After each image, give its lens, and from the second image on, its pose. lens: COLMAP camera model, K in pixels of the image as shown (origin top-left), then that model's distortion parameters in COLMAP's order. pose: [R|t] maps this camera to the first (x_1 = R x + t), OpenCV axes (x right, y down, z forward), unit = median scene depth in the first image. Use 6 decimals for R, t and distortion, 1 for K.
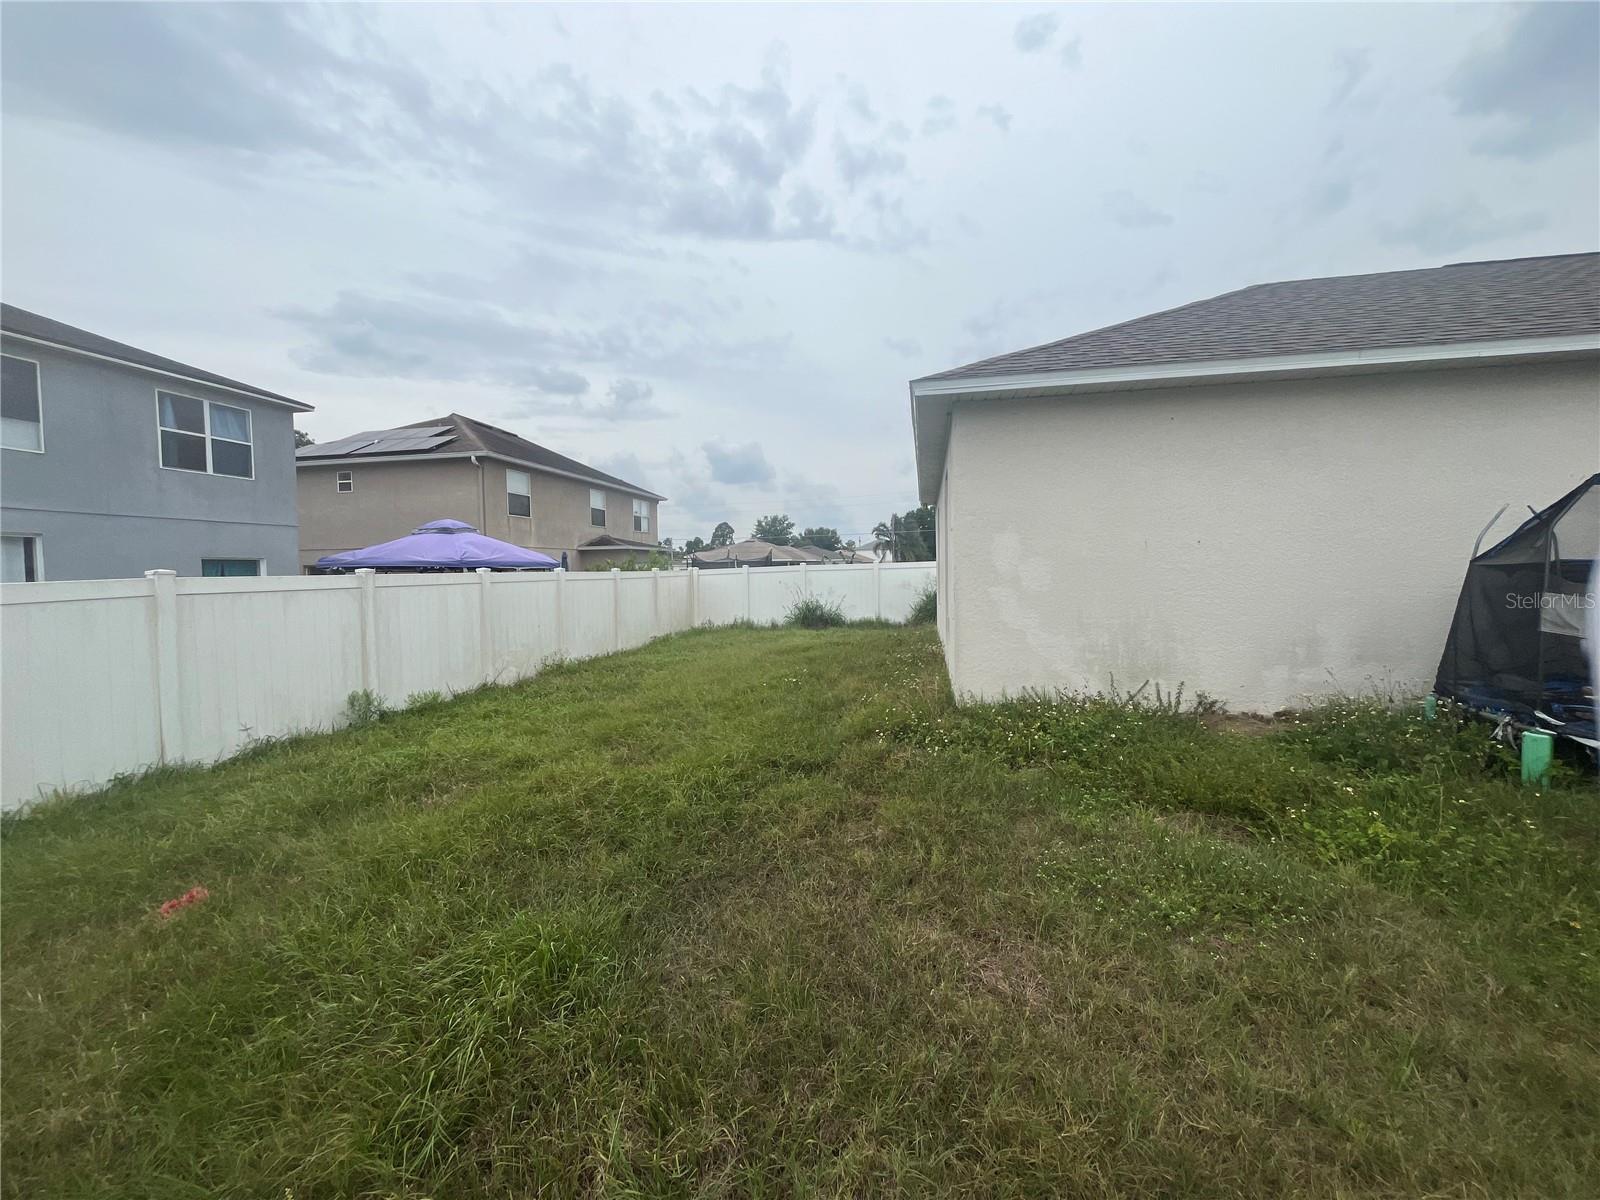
lens RADIAL K [[647.0, 0, 796.6], [0, 647.0, 594.7], [0, 0, 1]] dist [-0.001794, 0.000004]
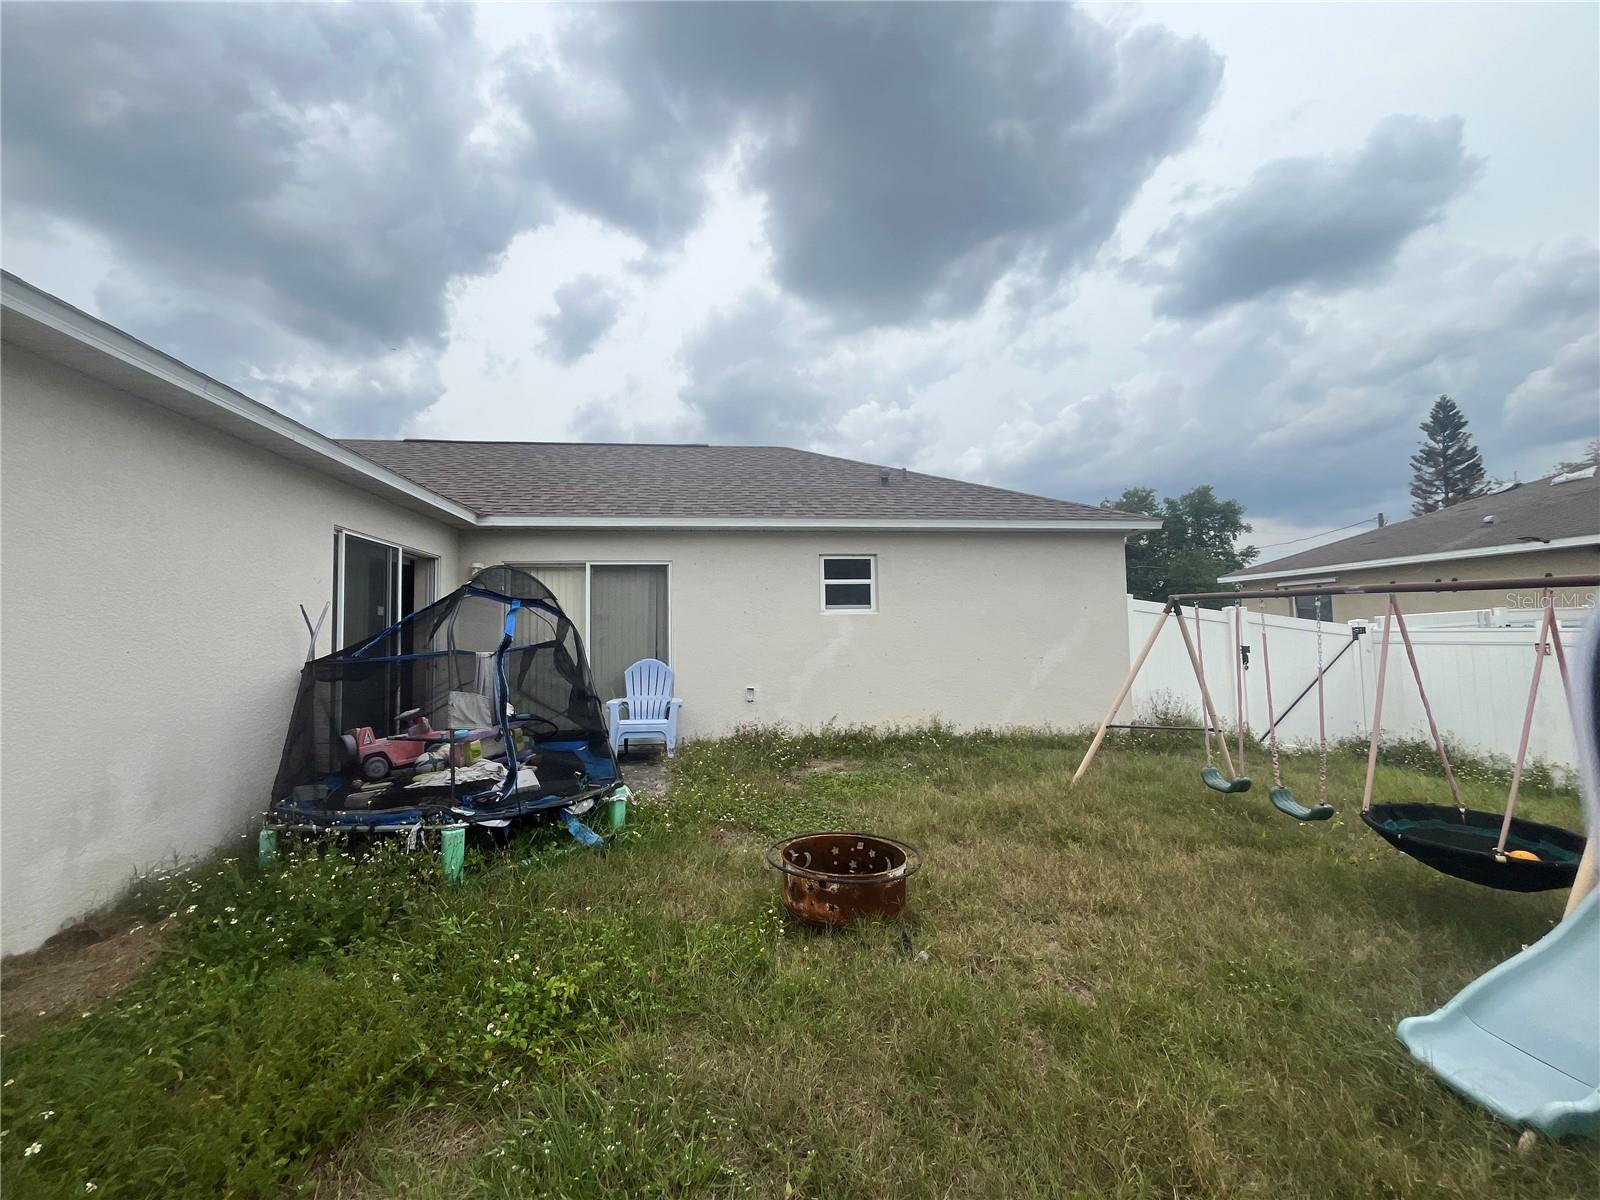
lens RADIAL K [[653.2, 0, 791.2], [0, 653.2, 591.5], [0, 0, 1]] dist [-0.002309, -0.000294]
pose [[-0.317089, 0.086604, 0.944433, -0.031339], [0.061204, 0.995615, -0.070748, -0.041746], [-0.946419, 0.035370, -0.320999, 0.590362]]
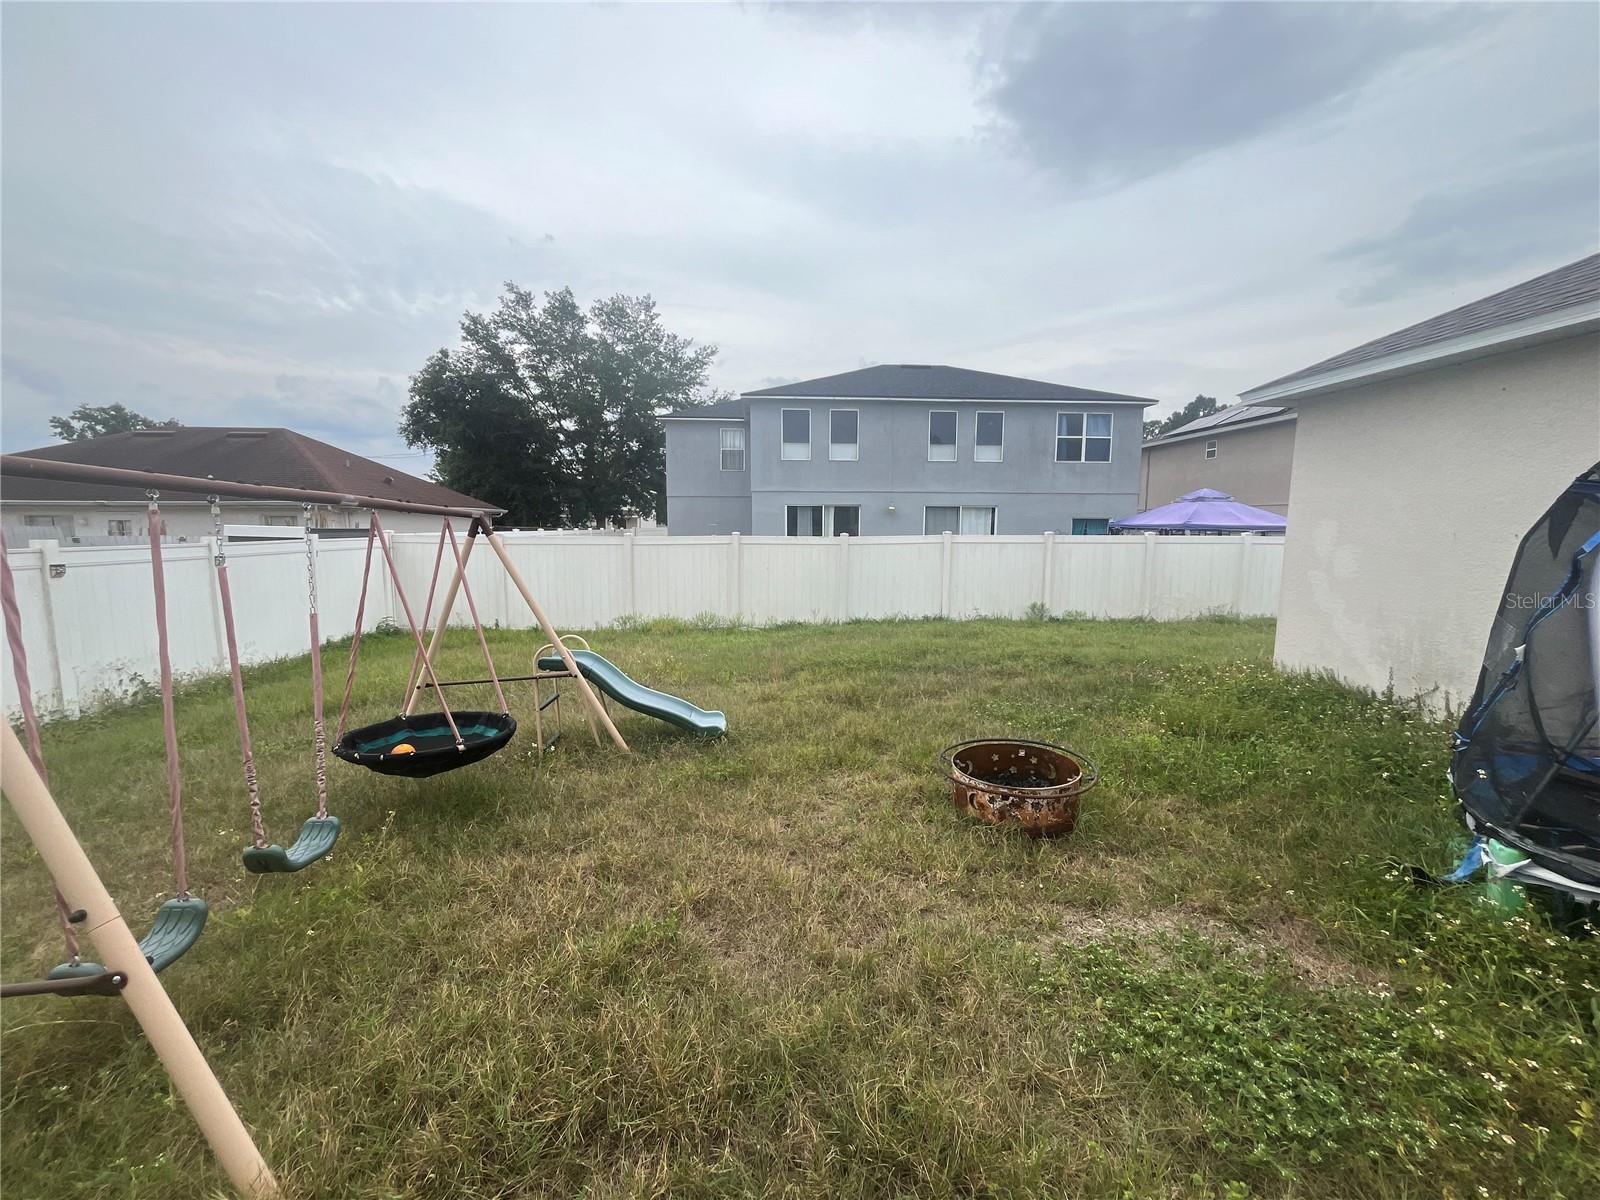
lens RADIAL K [[647.0, 0, 796.6], [0, 647.0, 594.7], [0, 0, 1]] dist [-0.001794, 0.000004]
pose [[0.258750, 0.123146, -0.958062, 1.290366], [-0.048396, 0.992247, 0.114470, -0.061939], [0.964731, 0.016747, 0.262704, -0.129793]]
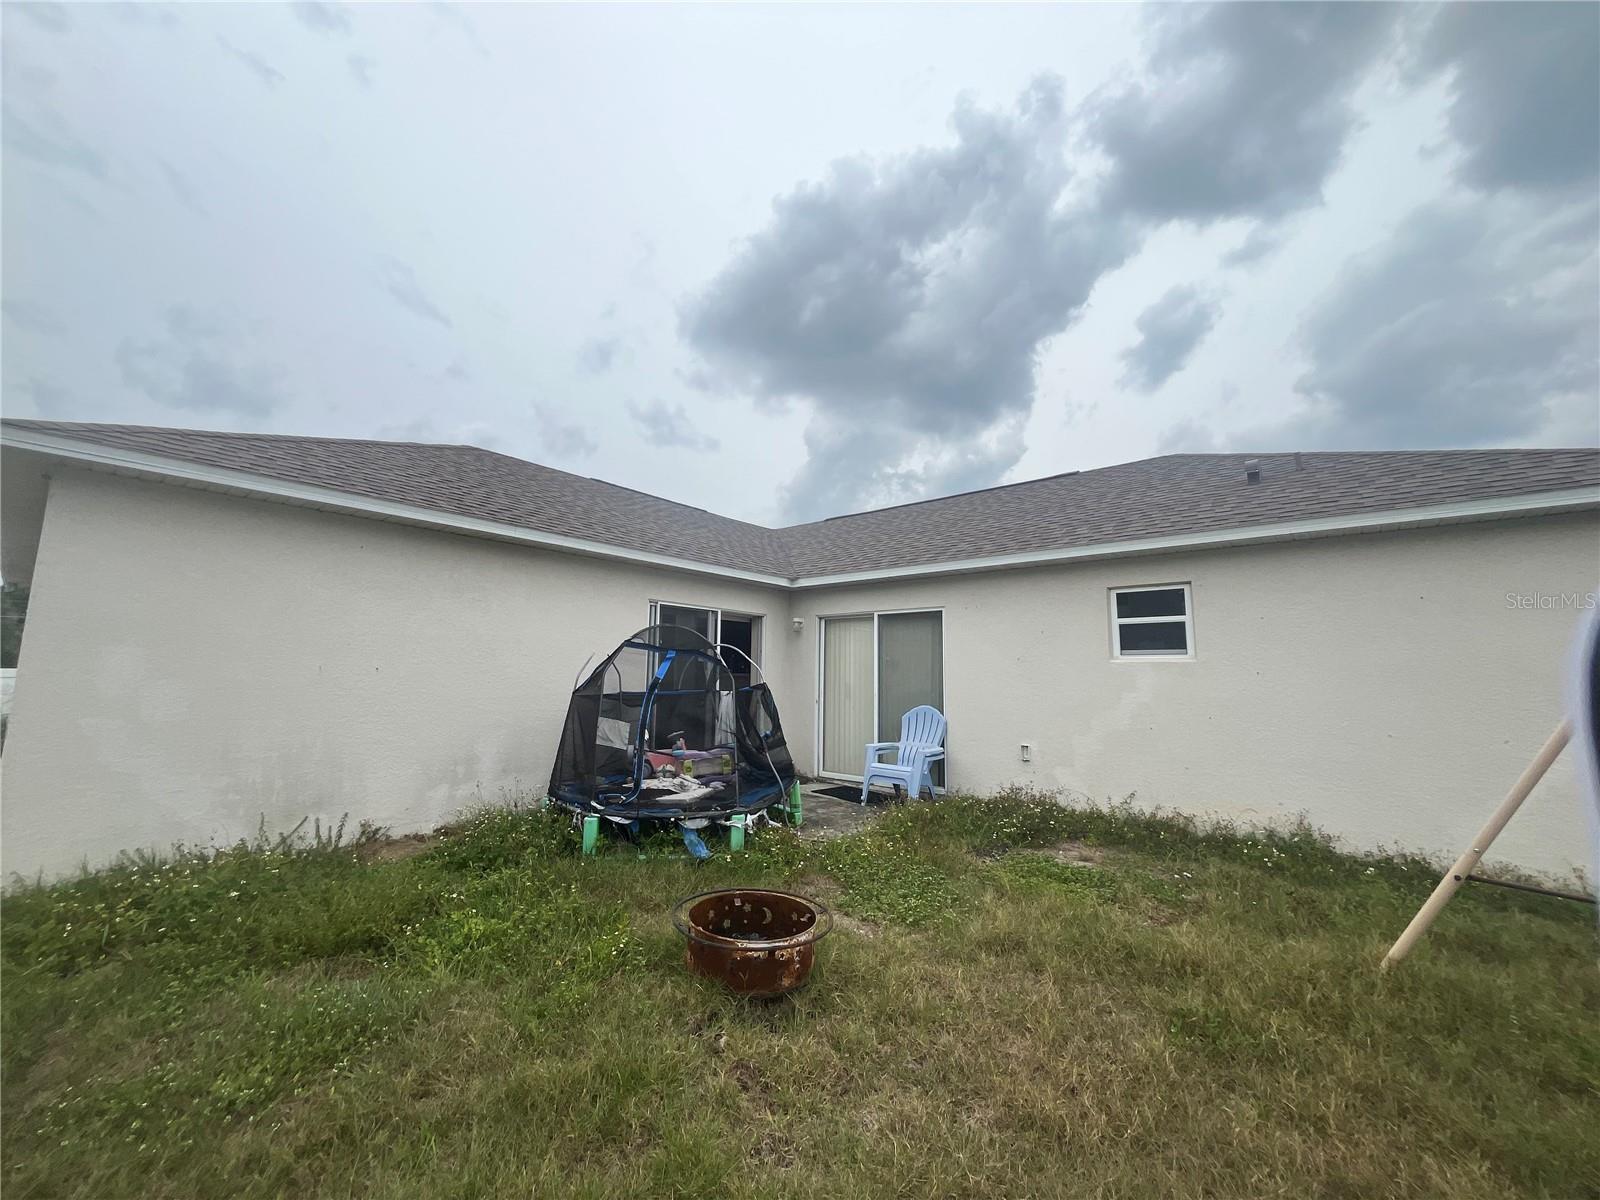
lens RADIAL K [[647.0, 0, 796.6], [0, 647.0, 594.7], [0, 0, 1]] dist [-0.001794, 0.000004]
pose [[0.482496, 0.139845, 0.864663, 0.041495], [0.012676, 0.985954, -0.166535, -0.019952], [-0.875807, 0.091313, 0.473946, -0.089994]]
